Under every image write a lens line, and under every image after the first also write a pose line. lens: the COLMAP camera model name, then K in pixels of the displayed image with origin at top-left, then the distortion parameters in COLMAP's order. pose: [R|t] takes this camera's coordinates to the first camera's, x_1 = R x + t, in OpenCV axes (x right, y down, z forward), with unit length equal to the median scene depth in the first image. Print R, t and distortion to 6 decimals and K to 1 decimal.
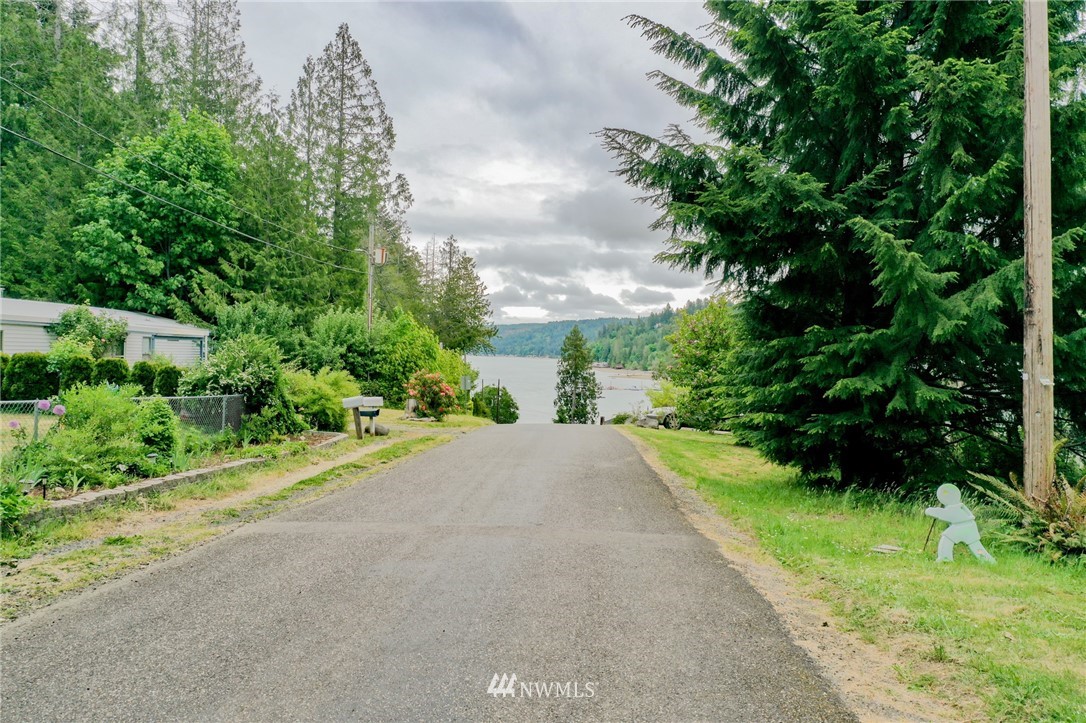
lens RADIAL K [[844.8, 0, 520.2], [0, 844.8, 324.9], [0, 0, 1]] dist [-0.001881, -0.001558]
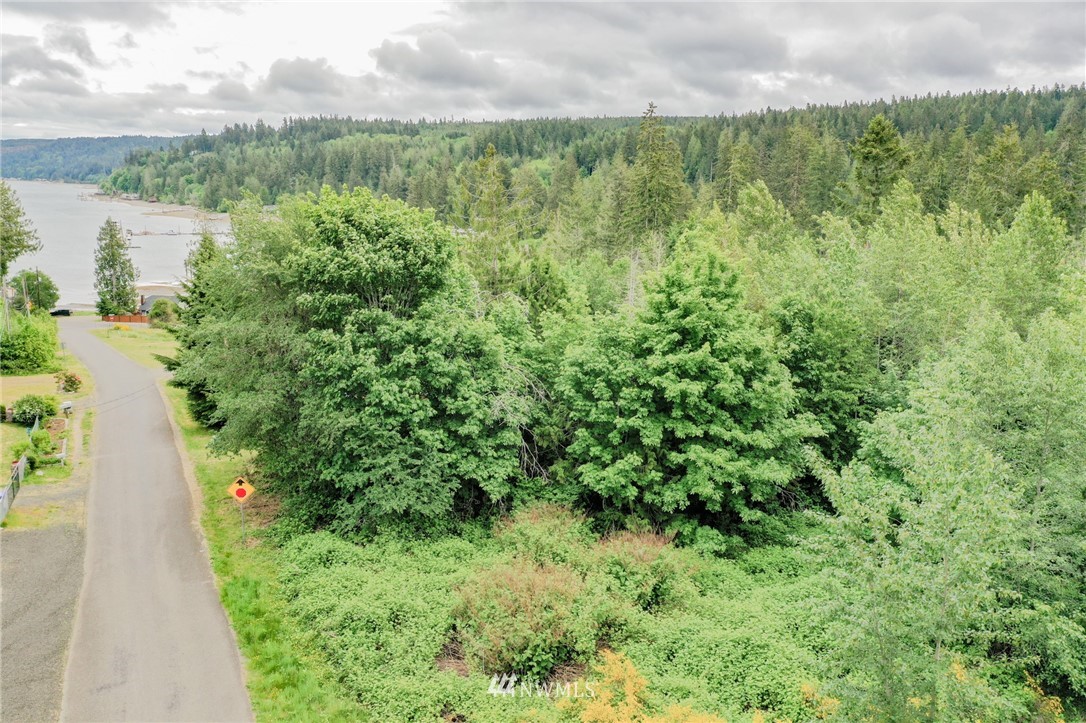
lens RADIAL K [[846.7, 0, 537.8], [0, 846.7, 363.6], [0, 0, 1]] dist [-0.004043, -0.004678]
pose [[0.859409, -0.100317, 0.501352, -0.099401], [-0.028204, 0.969769, 0.242390, -0.345444], [-0.510511, -0.222452, 0.830598, -0.964889]]
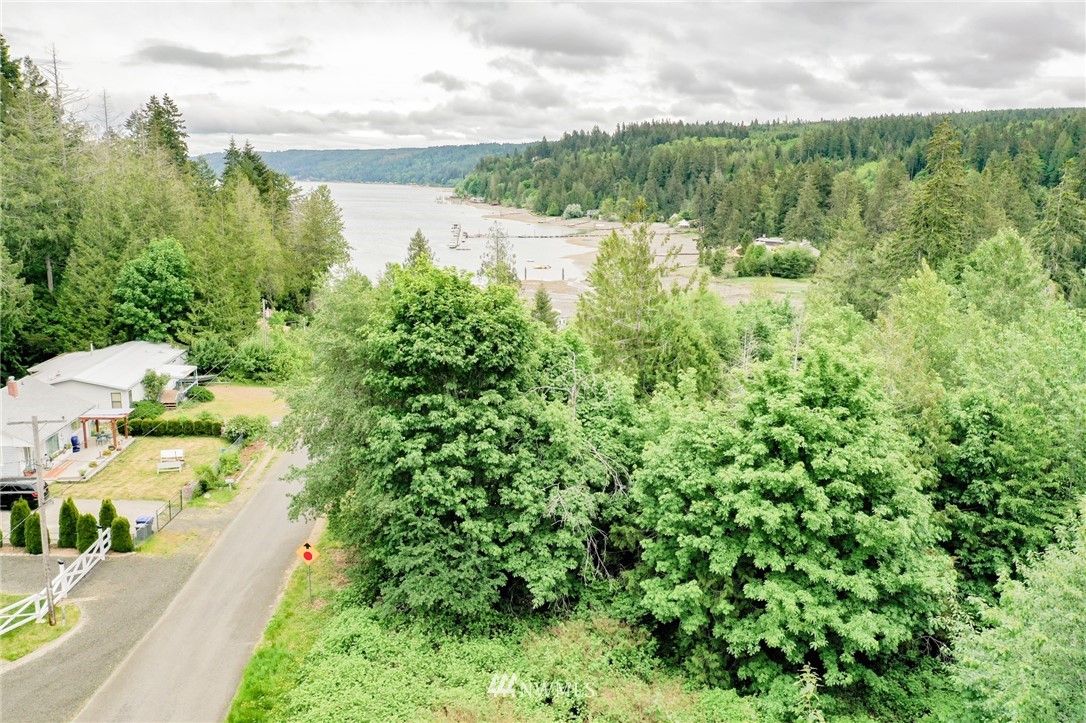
lens RADIAL K [[840.1, 0, 537.0], [0, 840.1, 369.8], [0, 0, 1]] dist [-0.001187, -0.007675]
pose [[0.987850, -0.031534, 0.152178, 0.143823], [-0.008545, 0.966695, 0.255788, -0.409971], [-0.155176, -0.253980, 0.954680, -0.954249]]
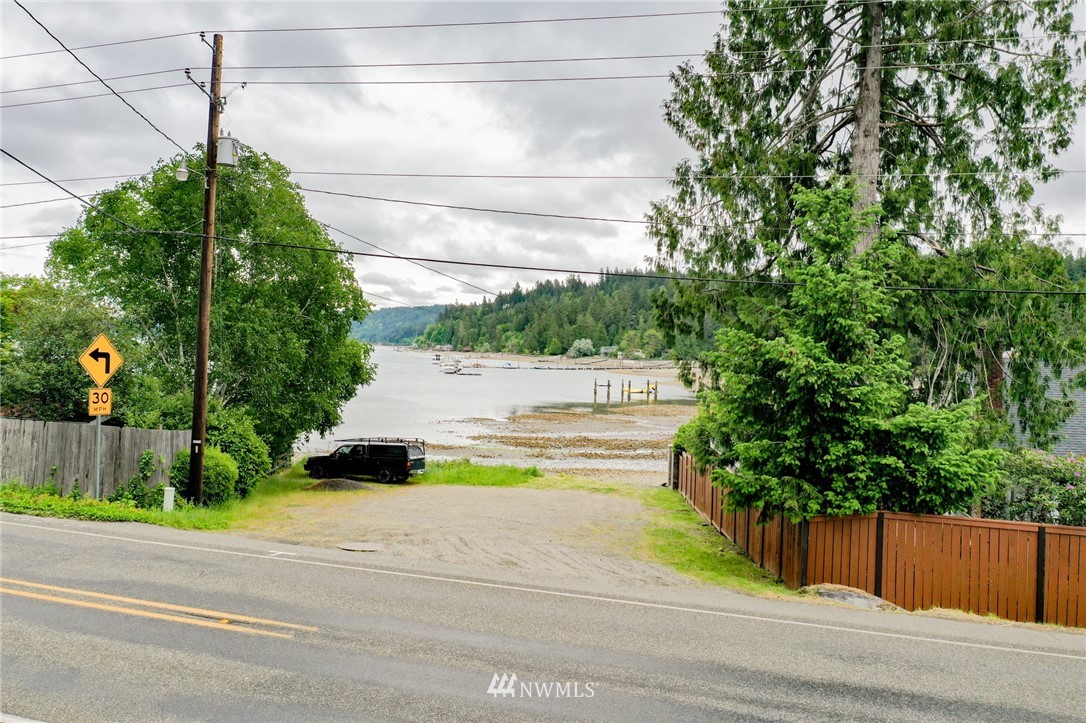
lens RADIAL K [[846.7, 0, 537.8], [0, 846.7, 363.6], [0, 0, 1]] dist [-0.004043, -0.004678]
pose [[0.976160, 0.010054, 0.216819, -0.011743], [-0.022049, 0.998352, 0.052976, 0.416879], [-0.215930, -0.056493, 0.974773, 3.332548]]
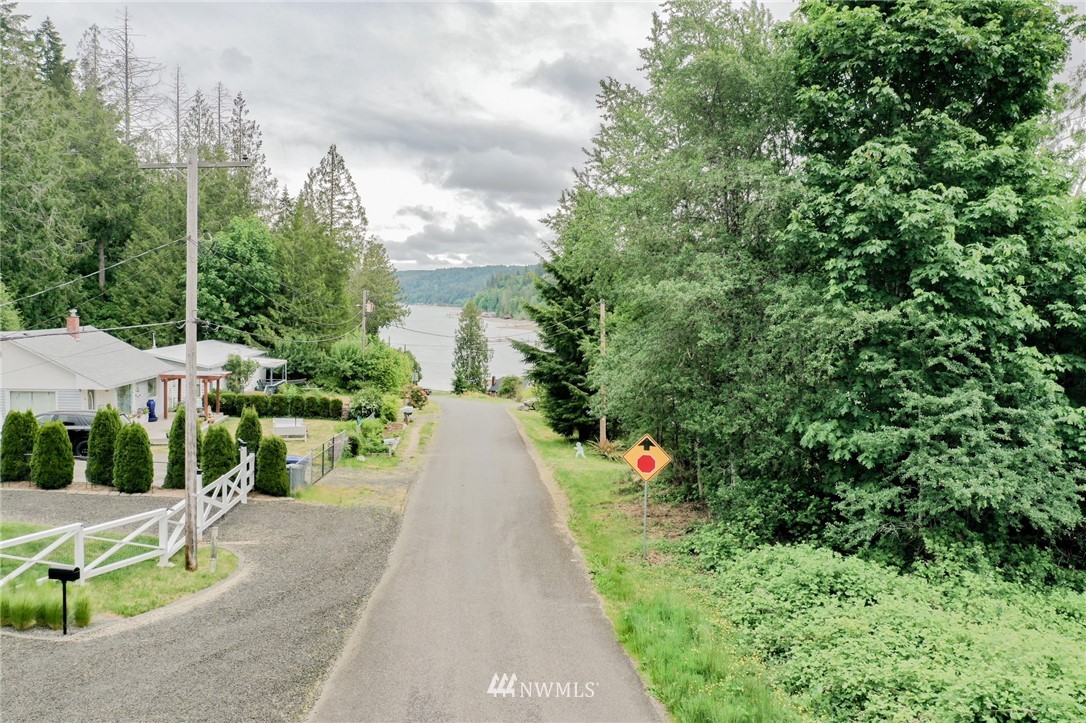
lens RADIAL K [[846.7, 0, 537.8], [0, 846.7, 363.6], [0, 0, 1]] dist [-0.004043, -0.004678]
pose [[0.988322, -0.007795, 0.152182, -0.077576], [-0.008737, 0.994149, 0.107661, -0.131903], [-0.152131, -0.107733, 0.982471, -0.621802]]
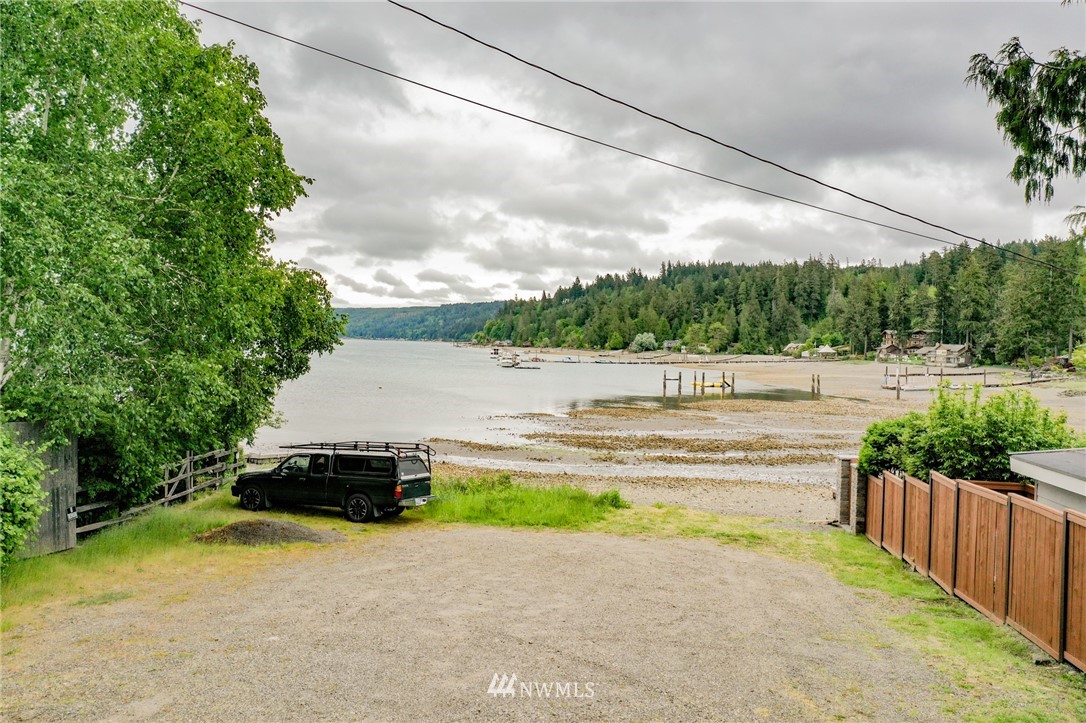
lens RADIAL K [[846.7, 0, 537.8], [0, 846.7, 363.6], [0, 0, 1]] dist [-0.004043, -0.004678]
pose [[0.989026, 0.008455, 0.147499, 0.044710], [-0.017310, 0.998116, 0.058855, 0.456765], [-0.146724, -0.060762, 0.987310, 3.644684]]
